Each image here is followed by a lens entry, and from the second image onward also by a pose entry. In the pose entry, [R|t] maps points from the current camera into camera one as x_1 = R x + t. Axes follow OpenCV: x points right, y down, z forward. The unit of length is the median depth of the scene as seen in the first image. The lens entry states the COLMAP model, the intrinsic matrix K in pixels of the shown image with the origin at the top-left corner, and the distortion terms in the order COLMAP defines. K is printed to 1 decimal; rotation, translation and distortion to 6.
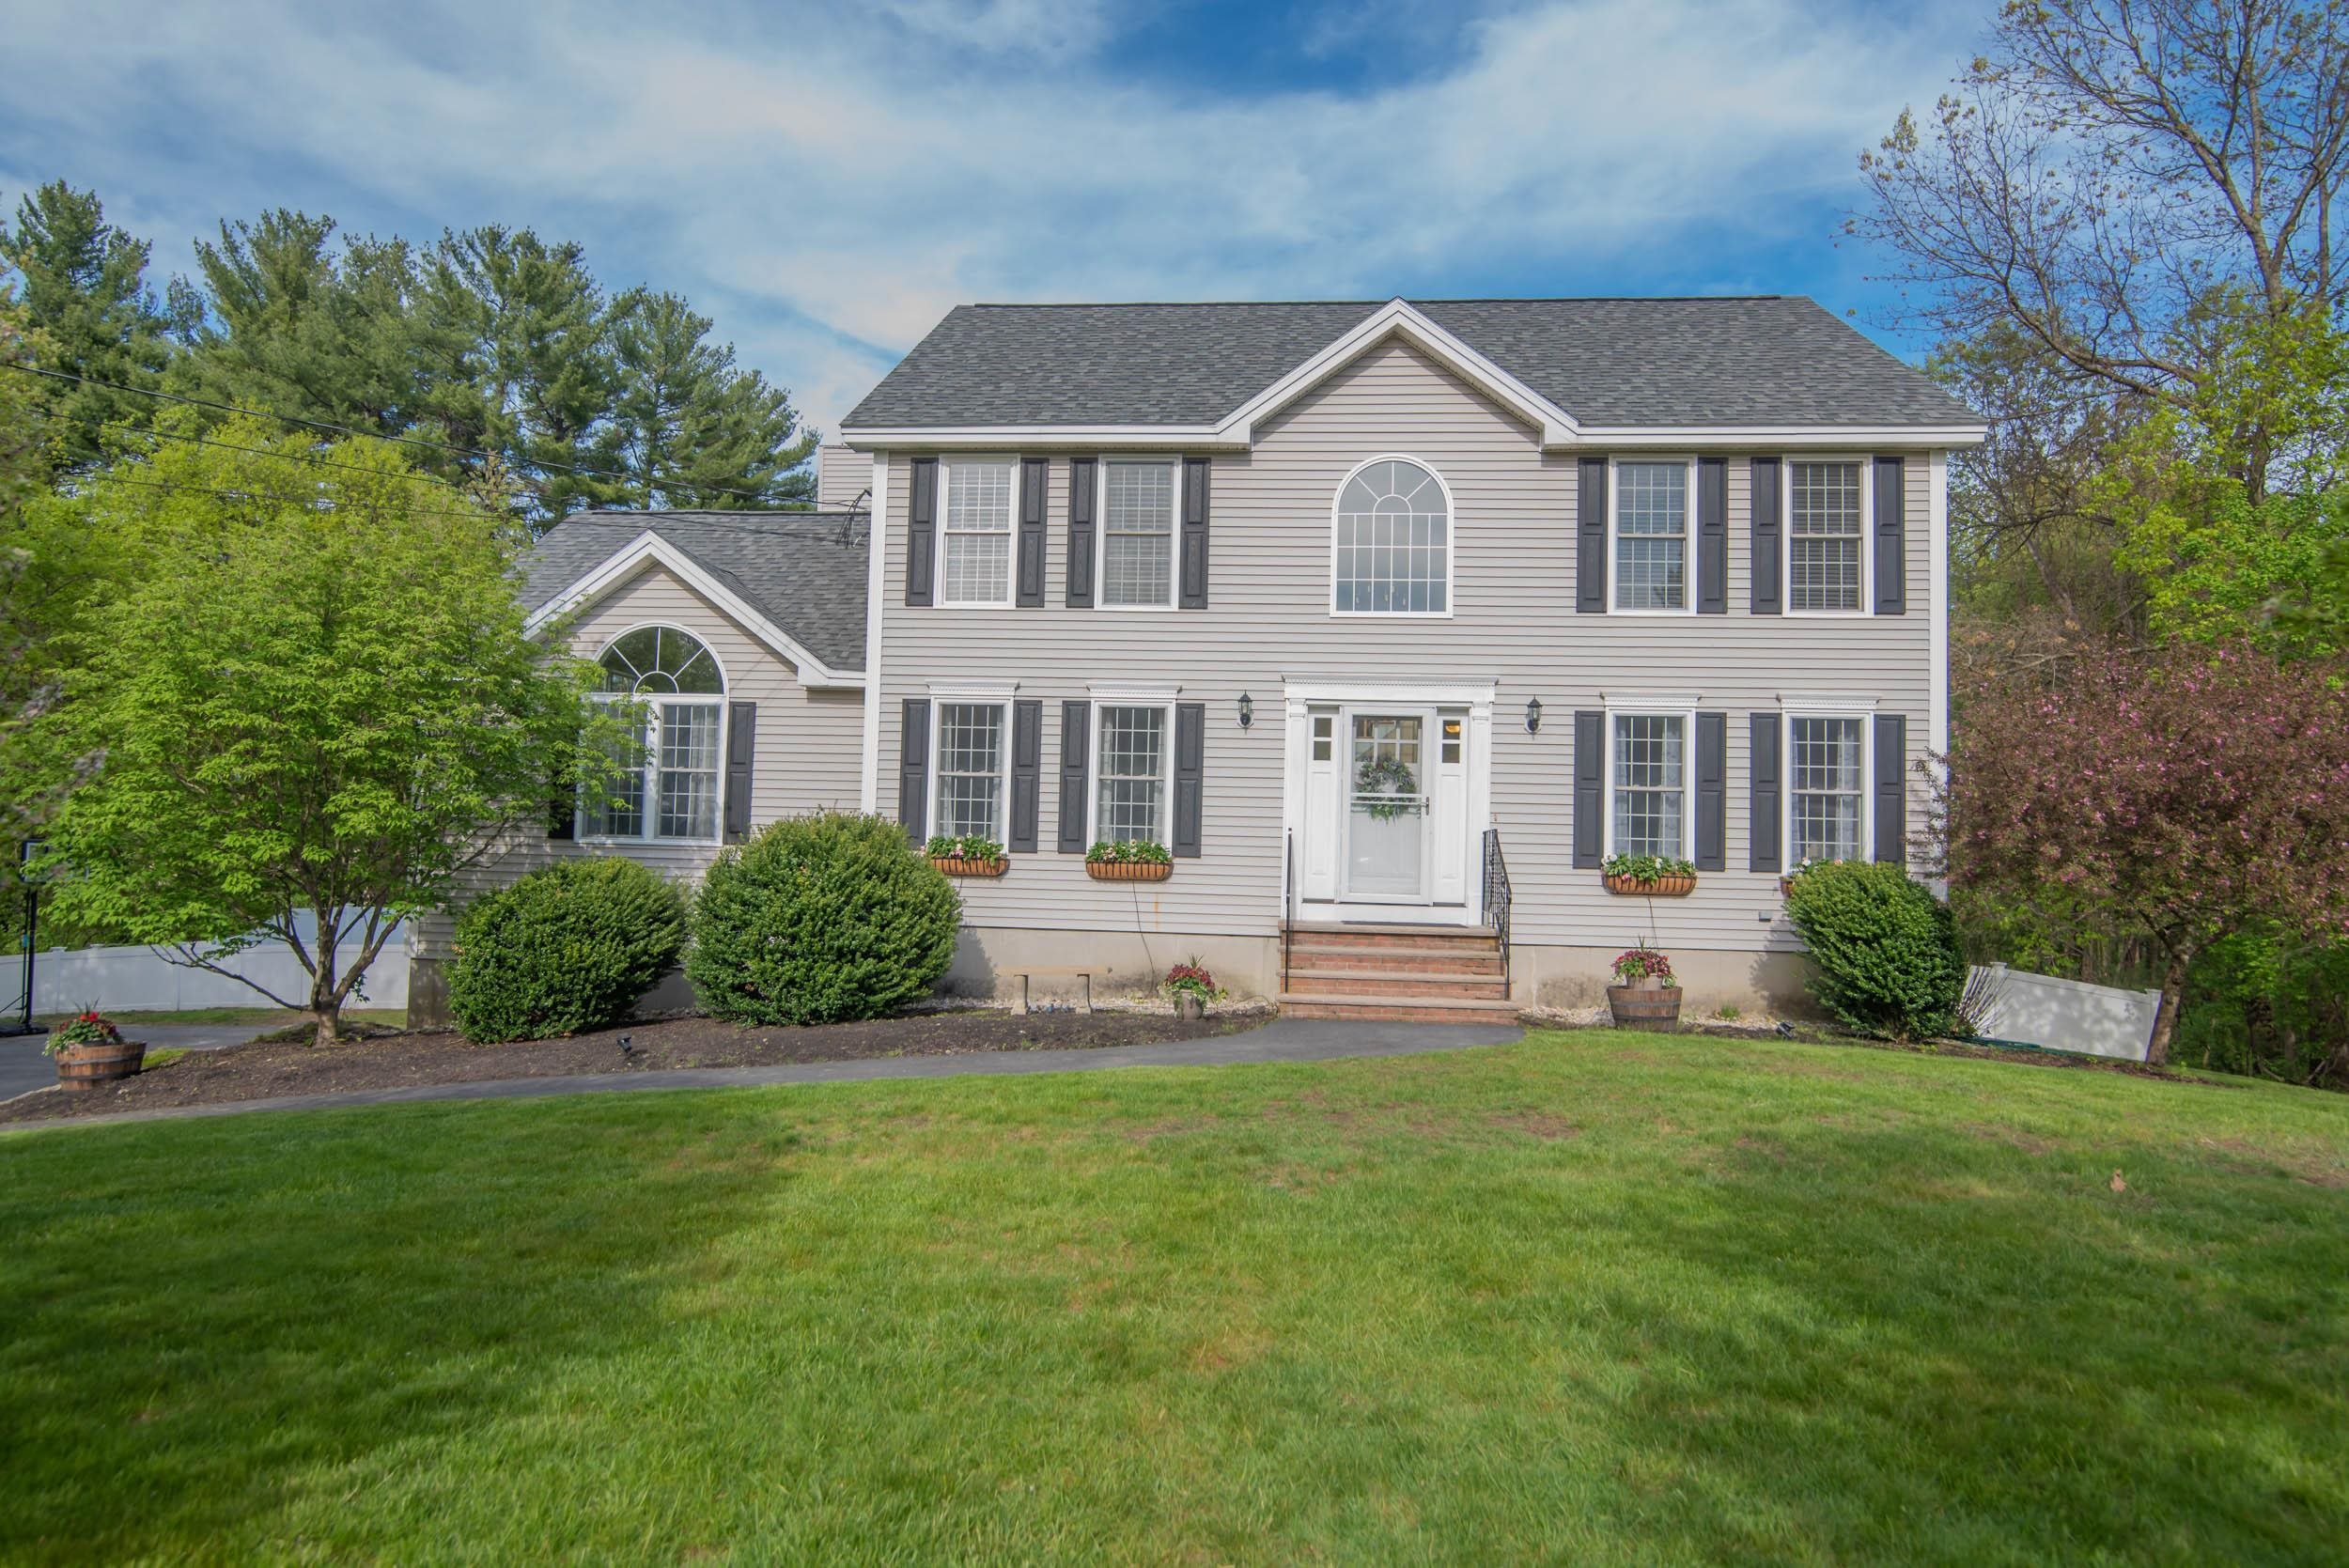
lens RADIAL K [[1290.1, 0, 1178.8], [0, 1290.1, 791.5], [0, 0, 1]] dist [0.004710, -0.002917]
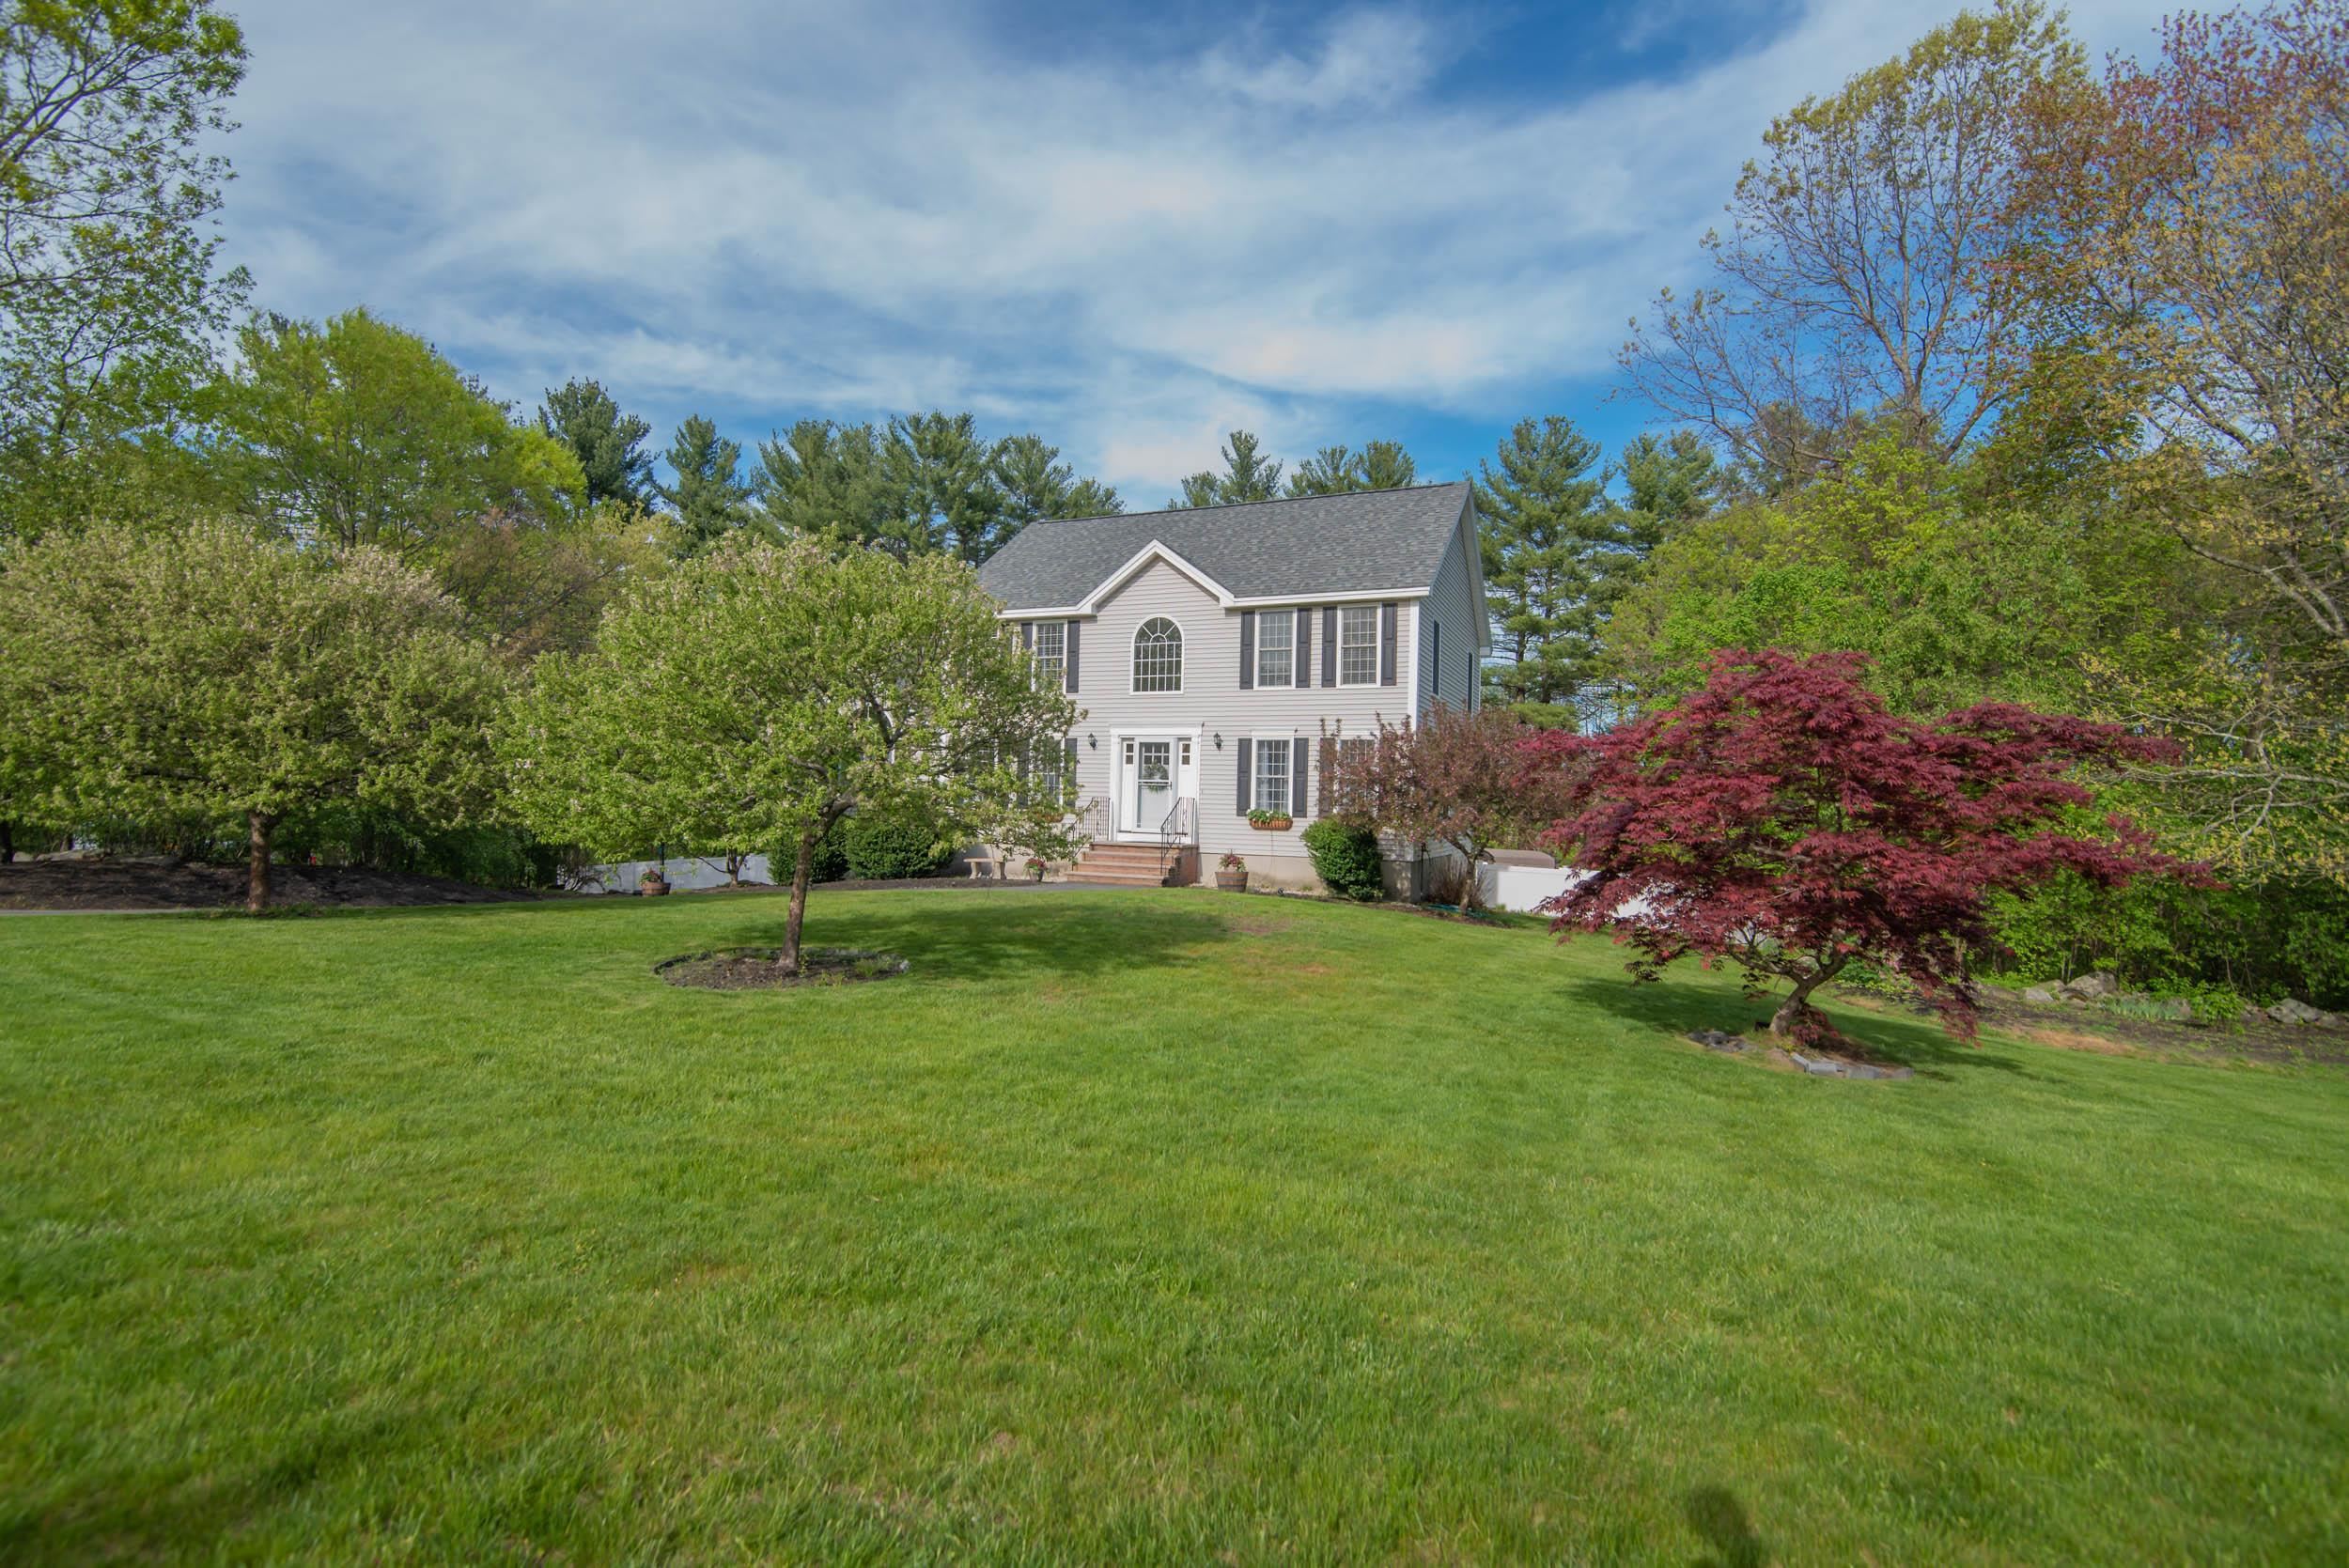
lens RADIAL K [[1108.6, 0, 1170.7], [0, 1108.6, 780.6], [0, 0, 1]] dist [-0.002543, -0.000053]
pose [[0.943460, -0.010174, -0.331331, 0.767680], [0.015341, 0.999798, 0.012983, -0.020155], [0.331132, -0.017332, 0.943425, -0.659617]]
